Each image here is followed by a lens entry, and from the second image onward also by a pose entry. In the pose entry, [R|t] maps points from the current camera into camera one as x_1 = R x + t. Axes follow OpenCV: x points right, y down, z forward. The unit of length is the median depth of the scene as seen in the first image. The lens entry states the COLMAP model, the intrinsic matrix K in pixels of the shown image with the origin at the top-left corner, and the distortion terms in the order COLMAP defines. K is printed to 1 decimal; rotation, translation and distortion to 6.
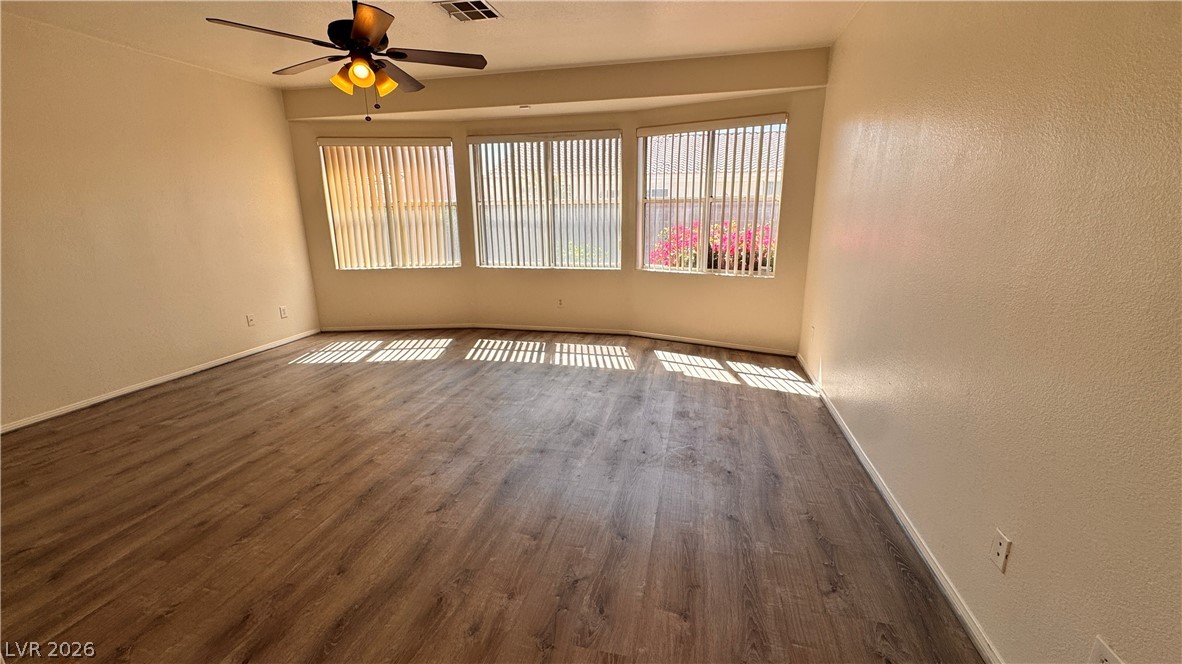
lens RADIAL K [[471.8, 0, 591.7], [0, 471.8, 331.8], [0, 0, 1]] dist [-0.001842, 0.000266]
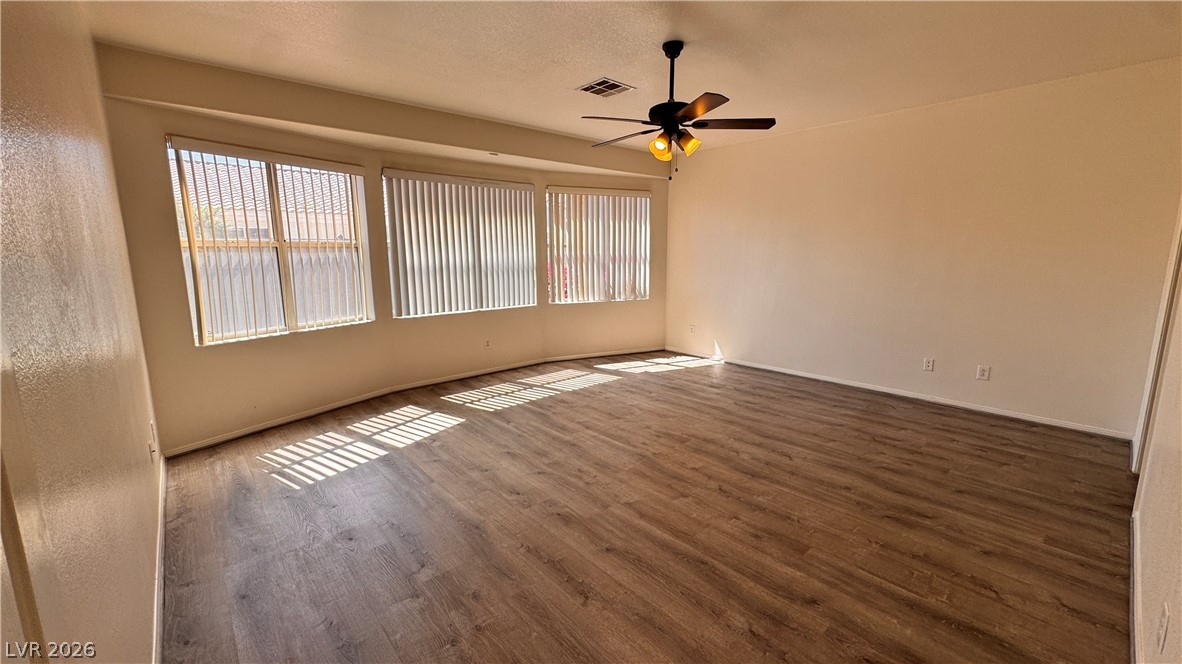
lens RADIAL K [[471.3, 0, 591.6], [0, 471.3, 332.3], [0, 0, 1]] dist [-0.002003, -0.000066]
pose [[0.581080, -0.130856, 0.803258, -0.966083], [0.199299, 0.979817, 0.015446, -0.076272], [-0.789067, 0.151113, 0.595431, 0.301167]]
